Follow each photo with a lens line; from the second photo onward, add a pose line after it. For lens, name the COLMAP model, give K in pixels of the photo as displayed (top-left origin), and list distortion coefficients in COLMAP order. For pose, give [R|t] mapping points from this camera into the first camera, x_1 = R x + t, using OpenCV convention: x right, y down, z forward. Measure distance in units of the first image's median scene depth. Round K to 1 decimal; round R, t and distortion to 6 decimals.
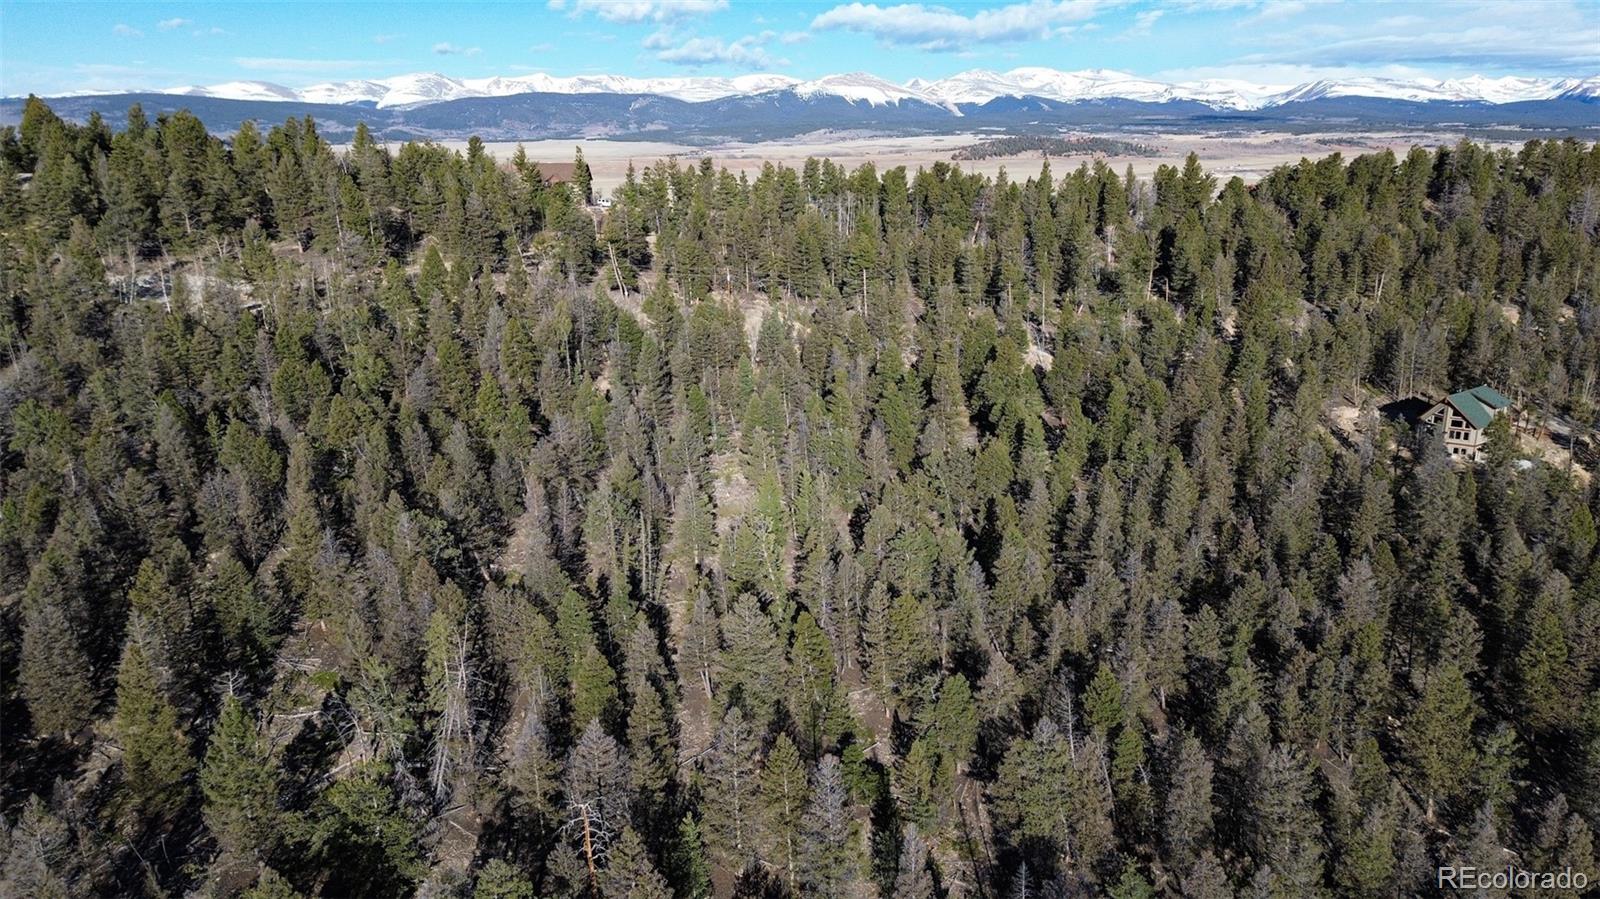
lens RADIAL K [[1124.6, 0, 799.5], [0, 1124.6, 454.5], [0, 0, 1]] dist [0.070697, -0.068843]
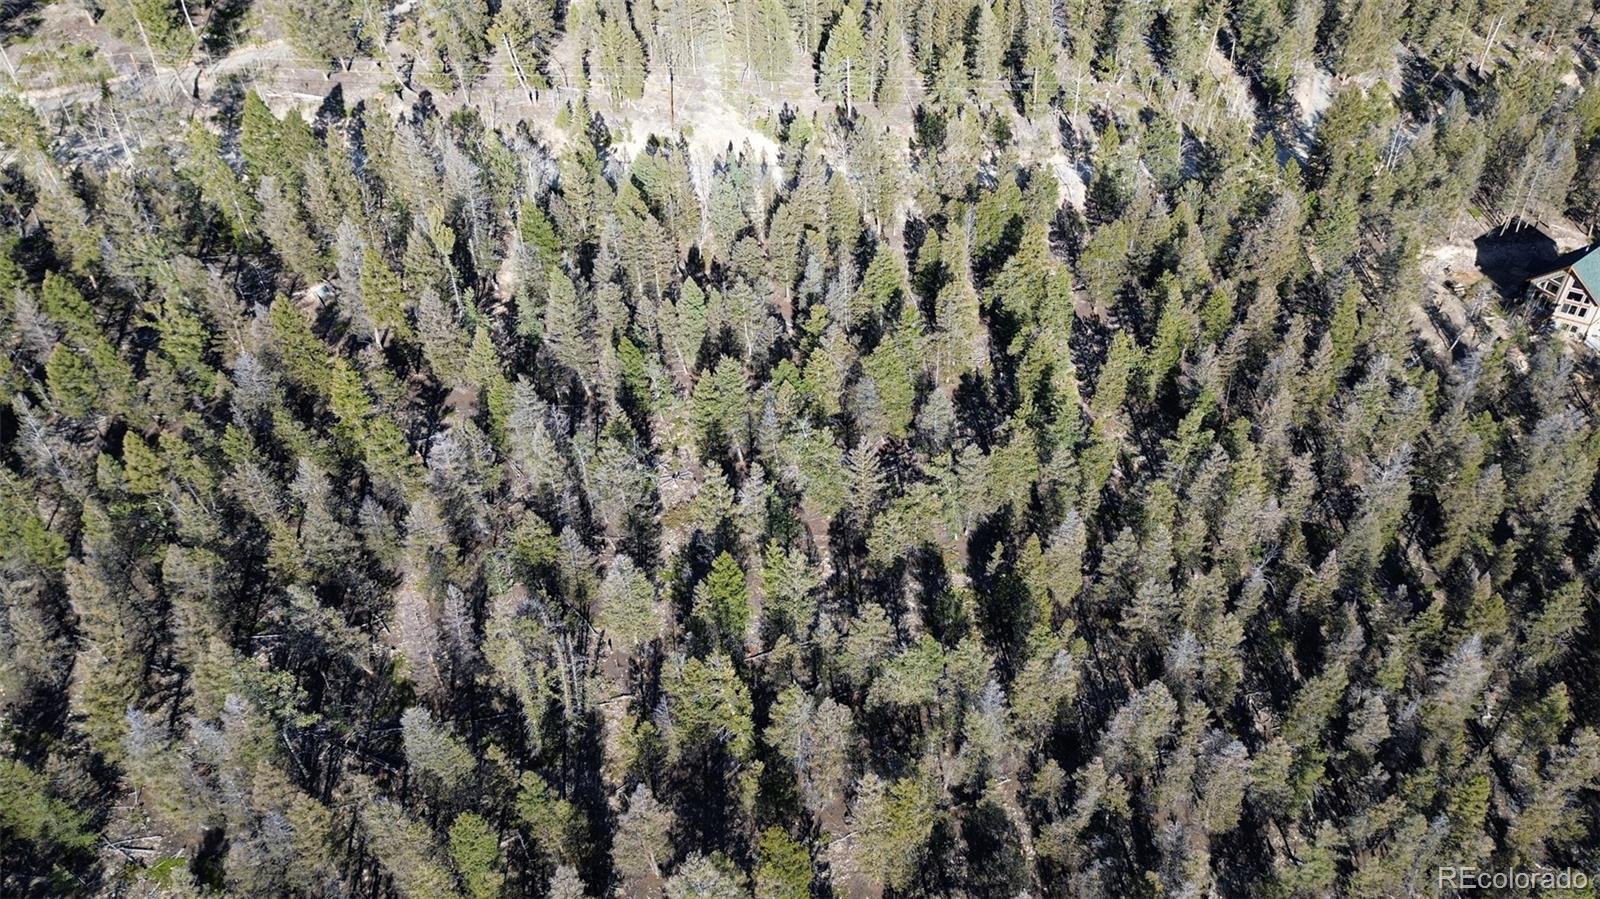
lens RADIAL K [[1124.6, 0, 799.5], [0, 1124.6, 454.5], [0, 0, 1]] dist [0.070697, -0.068843]
pose [[0.999616, -0.011847, 0.025038, 0.002204], [0.001772, 0.929412, 0.369040, -0.152983], [-0.027643, -0.368854, 0.929076, 0.149257]]
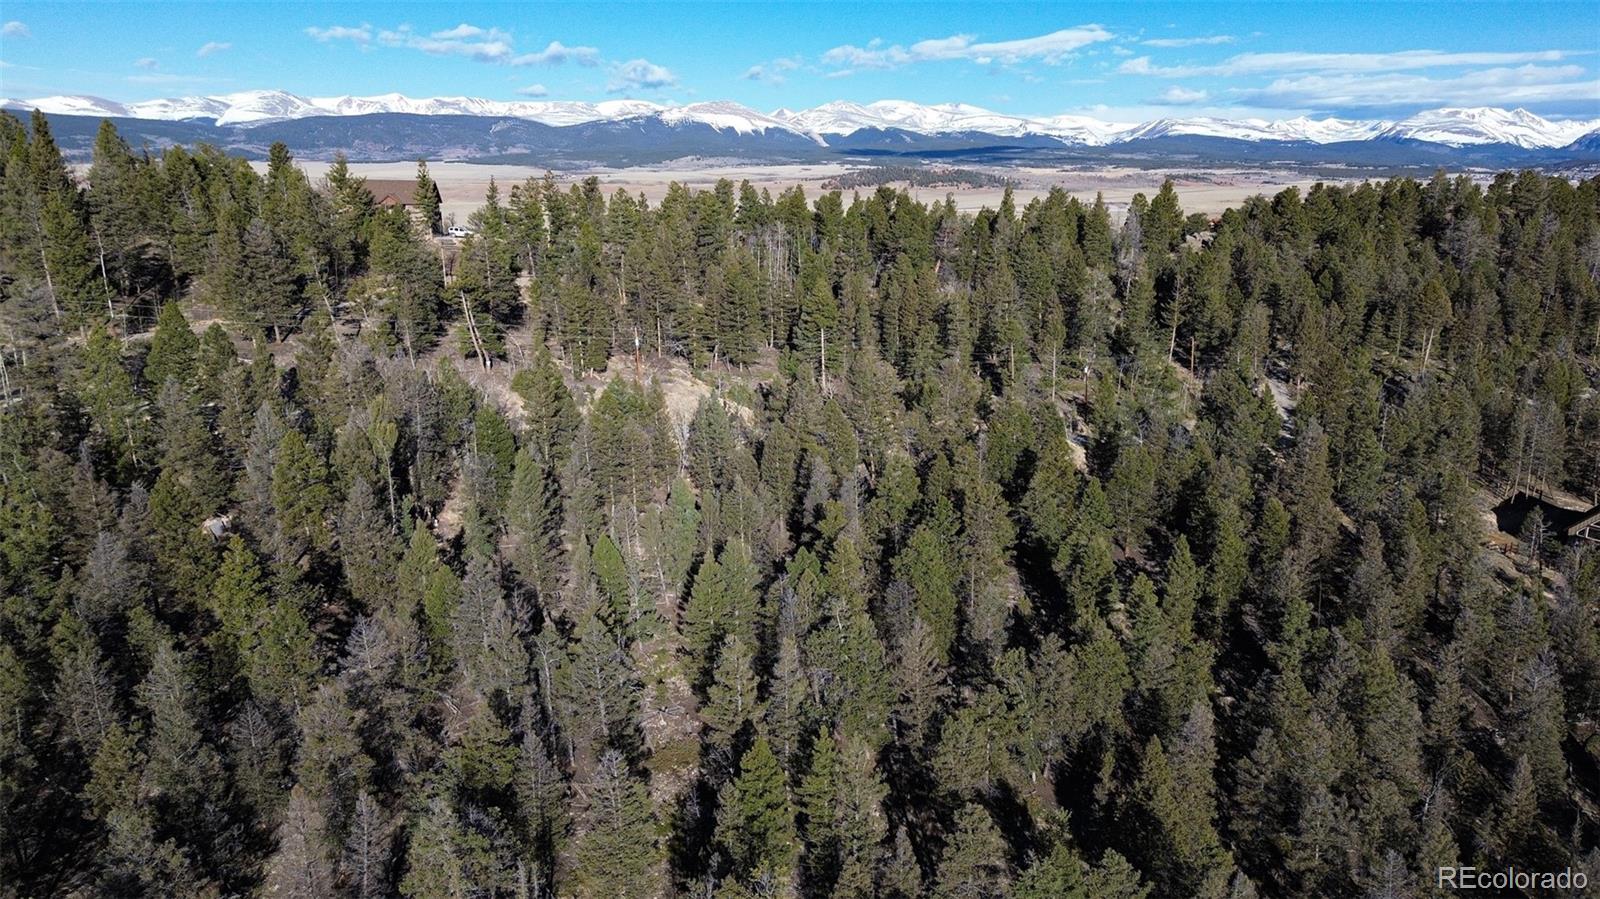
lens RADIAL K [[1124.6, 0, 799.5], [0, 1124.6, 454.5], [0, 0, 1]] dist [0.070697, -0.068843]
pose [[0.993350, -0.013788, 0.114302, -0.032464], [0.016395, 0.999626, -0.021896, -0.051391], [-0.113957, 0.023625, 0.993205, 0.213688]]
